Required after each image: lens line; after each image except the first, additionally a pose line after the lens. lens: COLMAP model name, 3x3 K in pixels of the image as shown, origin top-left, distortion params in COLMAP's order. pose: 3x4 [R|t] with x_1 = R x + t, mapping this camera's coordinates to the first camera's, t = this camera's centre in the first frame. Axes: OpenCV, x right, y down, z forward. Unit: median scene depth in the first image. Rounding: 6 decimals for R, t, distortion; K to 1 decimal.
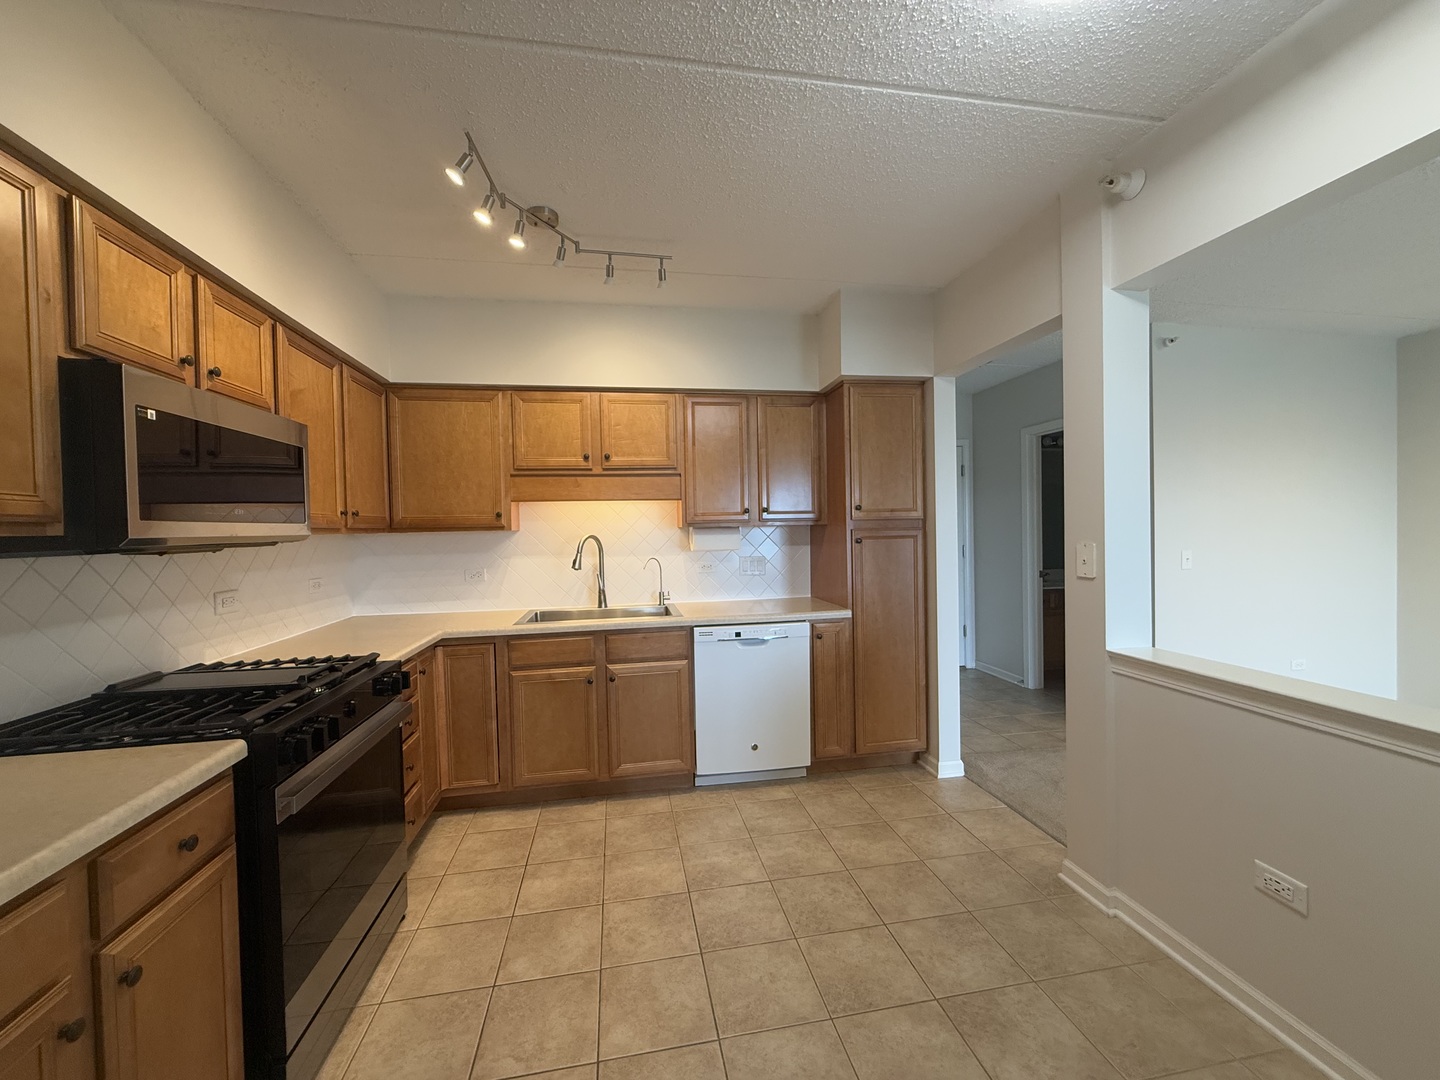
lens RADIAL K [[571.3, 0, 721.3], [0, 571.3, 542.5], [0, 0, 1]] dist [-0.001299, 0.000016]
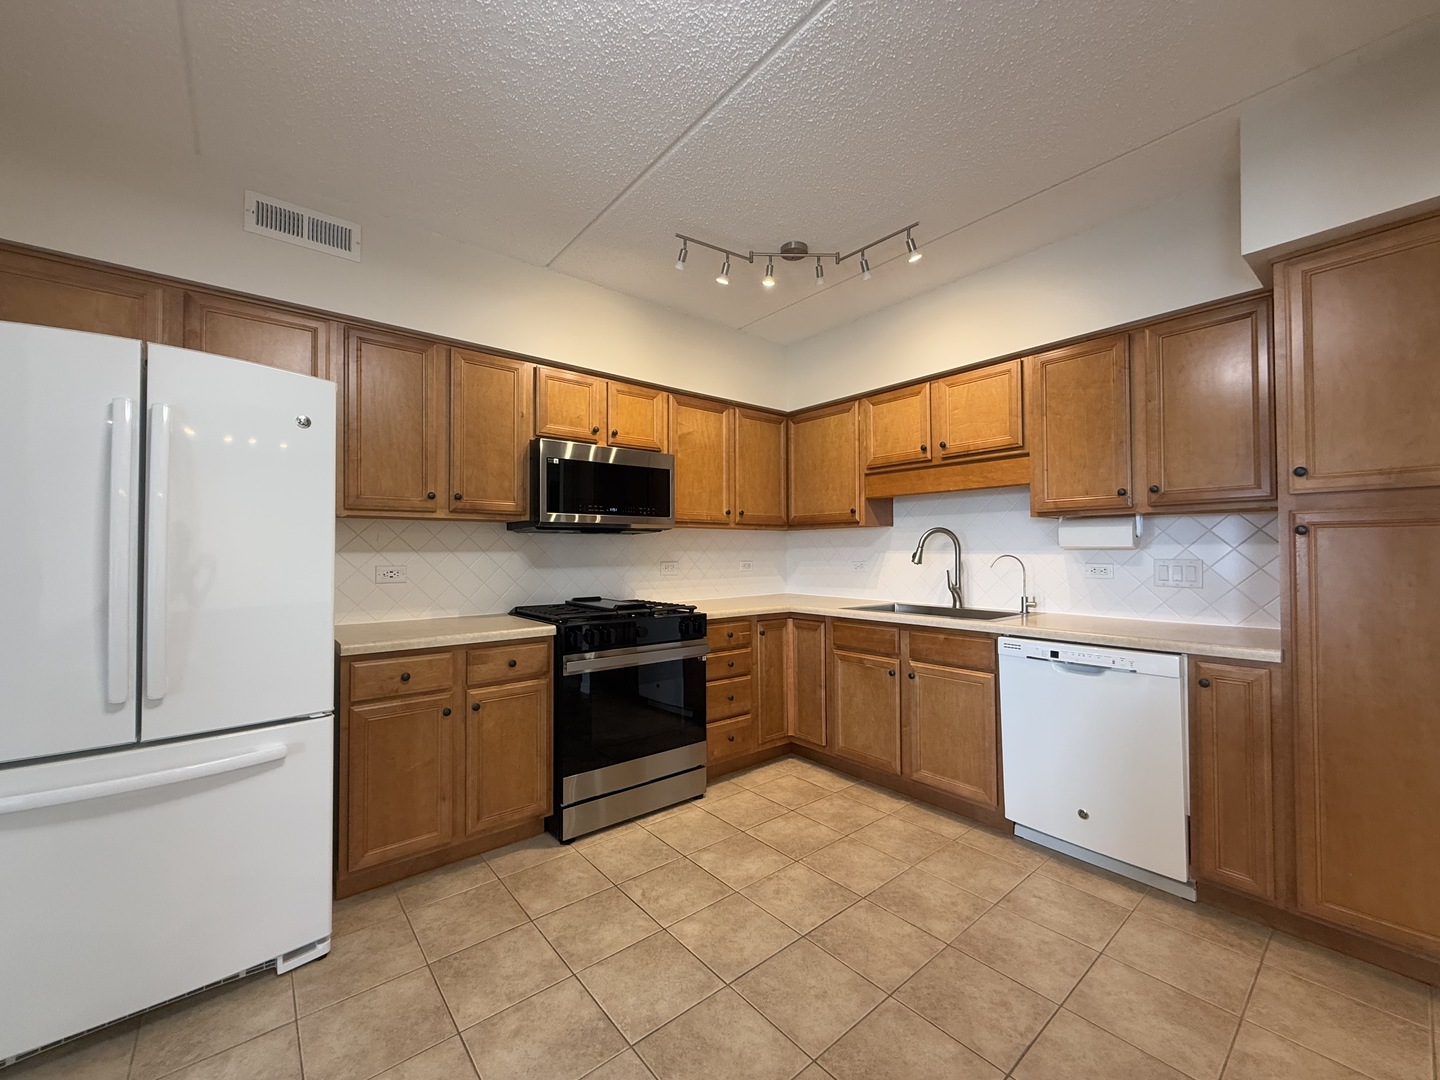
lens RADIAL K [[571.3, 0, 711.2], [0, 571.3, 542.2], [0, 0, 1]] dist [-0.001299, 0.000016]
pose [[0.487932, 0.005310, -0.872866, 0.471394], [-0.026057, 0.999624, -0.008484, 0.030213], [0.872493, 0.026884, 0.487887, 0.225750]]
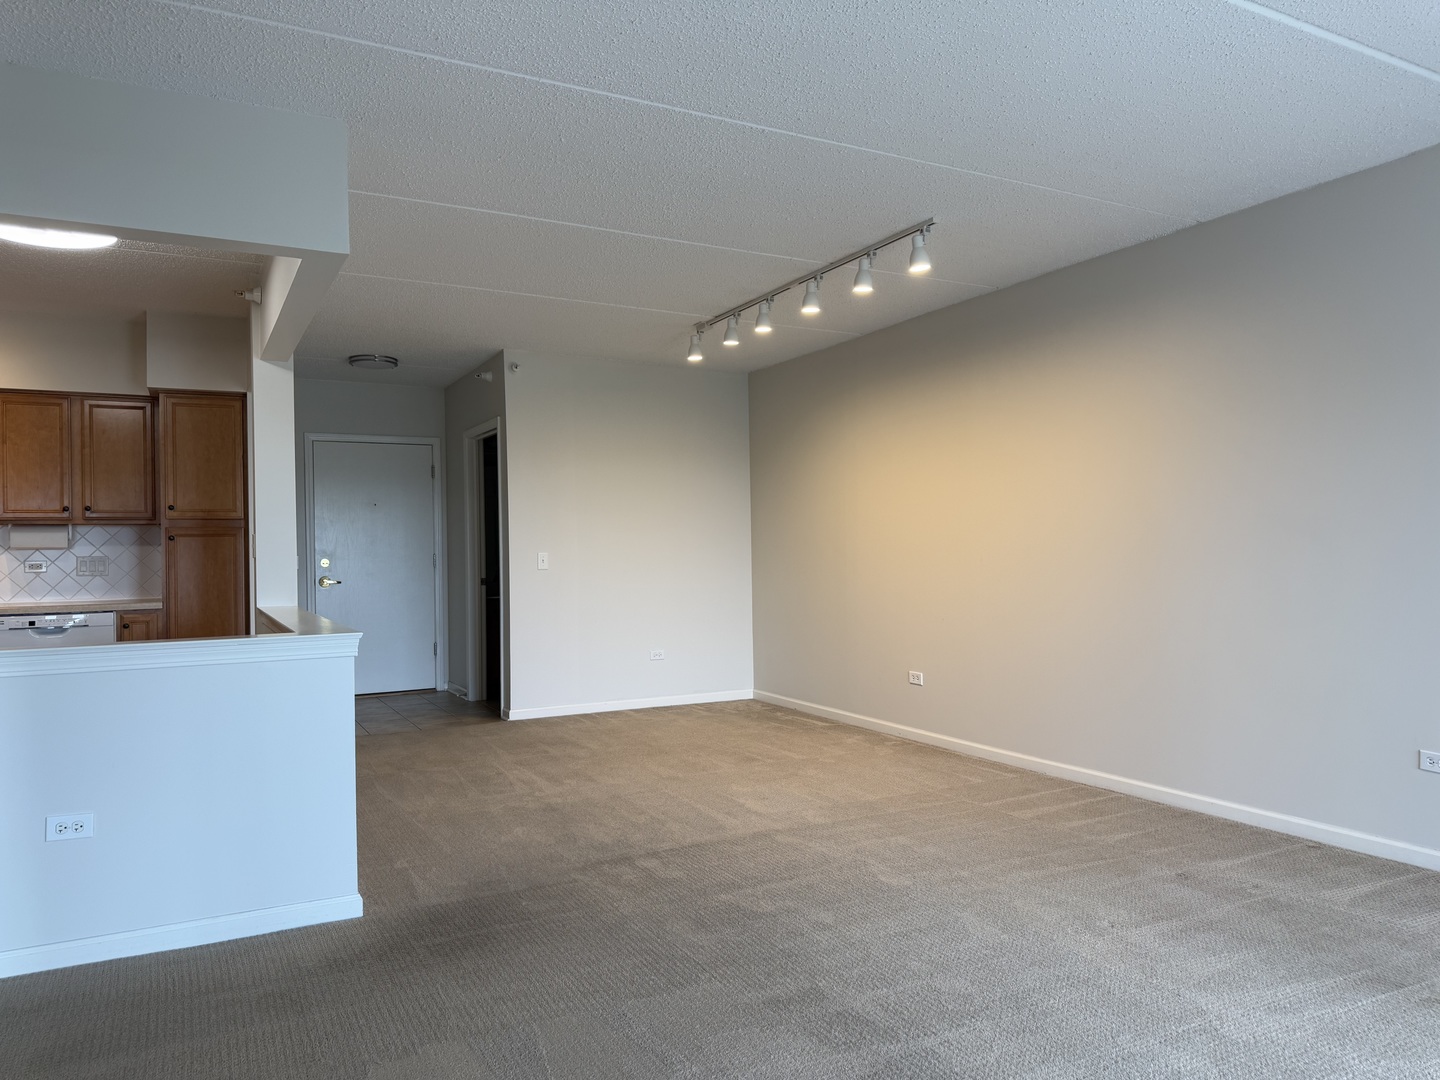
lens RADIAL K [[1009.4, 0, 709.8], [0, 1009.4, 550.3], [0, 0, 1]] dist [0.036804, -0.022717]
pose [[0.954281, 0.006872, 0.298834, 0.672379], [0.000490, 0.999698, -0.024554, 0.071883], [-0.298912, 0.023577, 0.953989, -1.216476]]
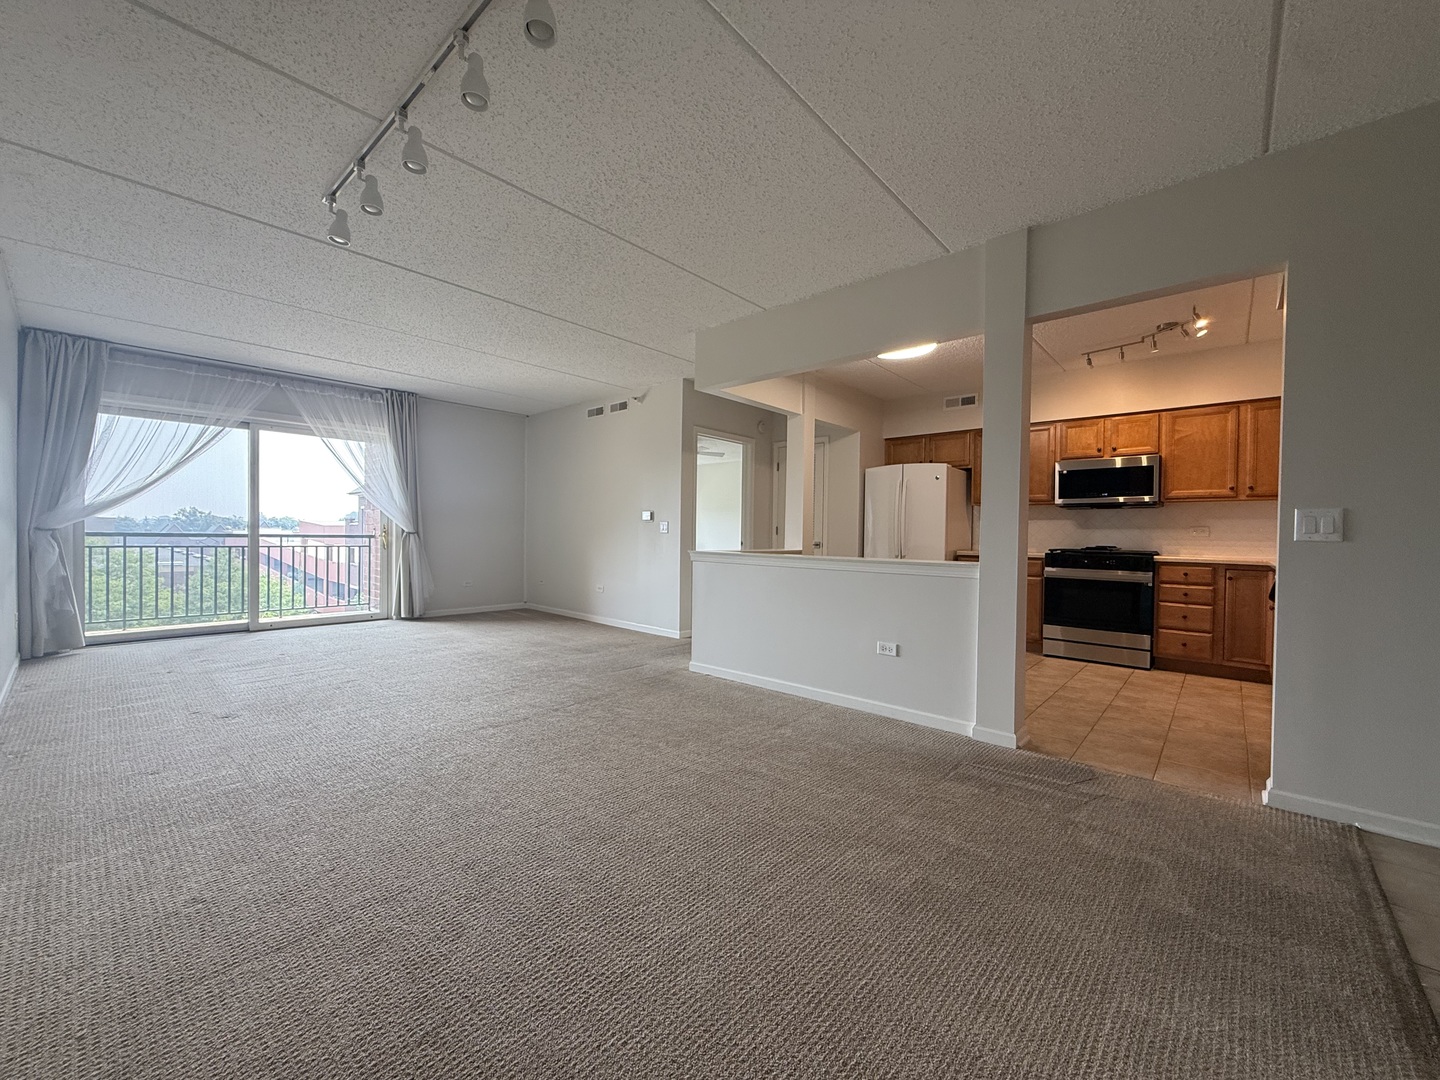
lens RADIAL K [[571.3, 0, 720.6], [0, 571.3, 539.4], [0, 0, 1]] dist [-0.001299, 0.000016]
pose [[-0.784339, 0.017692, -0.620080, 1.507511], [-0.009723, 0.999120, 0.040805, 0.046094], [0.620256, 0.038034, -0.783477, 1.195976]]
